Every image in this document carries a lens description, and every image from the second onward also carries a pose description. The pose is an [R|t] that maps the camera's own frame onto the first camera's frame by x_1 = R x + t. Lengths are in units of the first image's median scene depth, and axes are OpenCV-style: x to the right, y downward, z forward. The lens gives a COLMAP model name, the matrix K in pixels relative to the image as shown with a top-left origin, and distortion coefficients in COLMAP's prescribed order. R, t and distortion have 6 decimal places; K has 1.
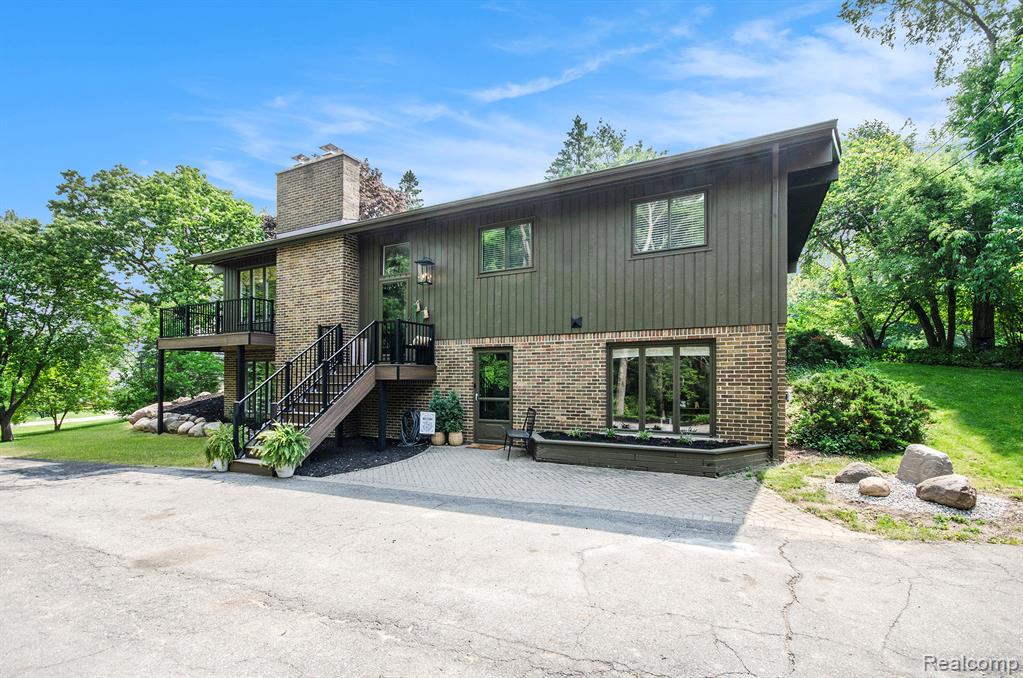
lens RADIAL K [[445.1, 0, 488.8], [0, 445.1, 380.0], [0, 0, 1]] dist [0.001080, 0.000102]
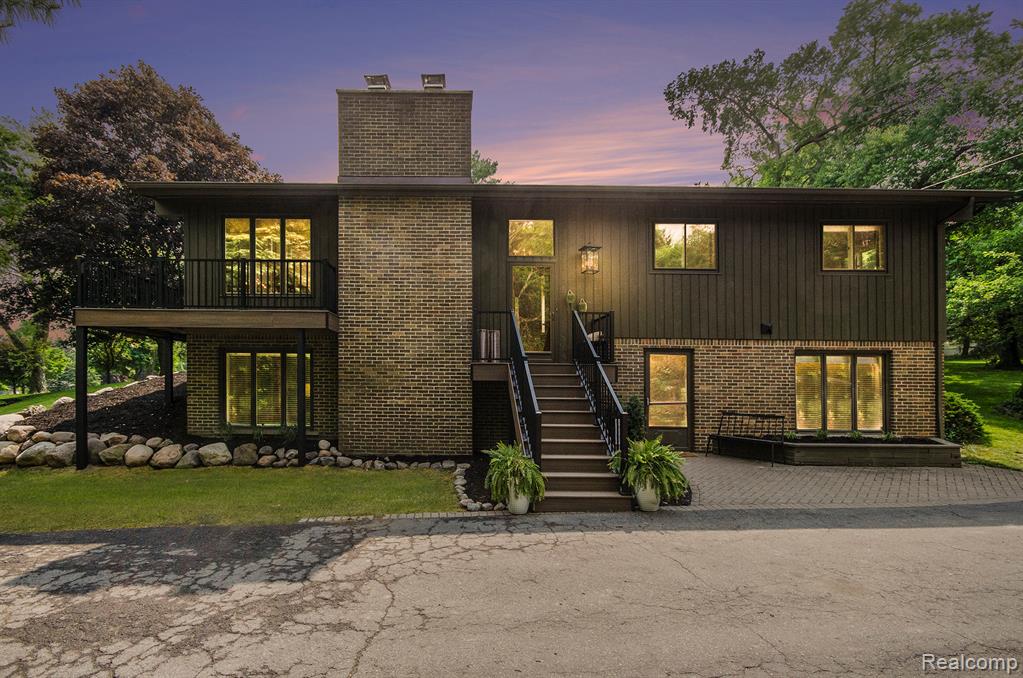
lens RADIAL K [[451.2, 0, 477.9], [0, 451.2, 385.1], [0, 0, 1]] dist [-0.005531, 0.000042]
pose [[0.893507, 0.008112, 0.448976, -0.918341], [-0.010255, 0.999945, 0.002342, 0.005597], [-0.448932, -0.006697, 0.893541, 0.386614]]
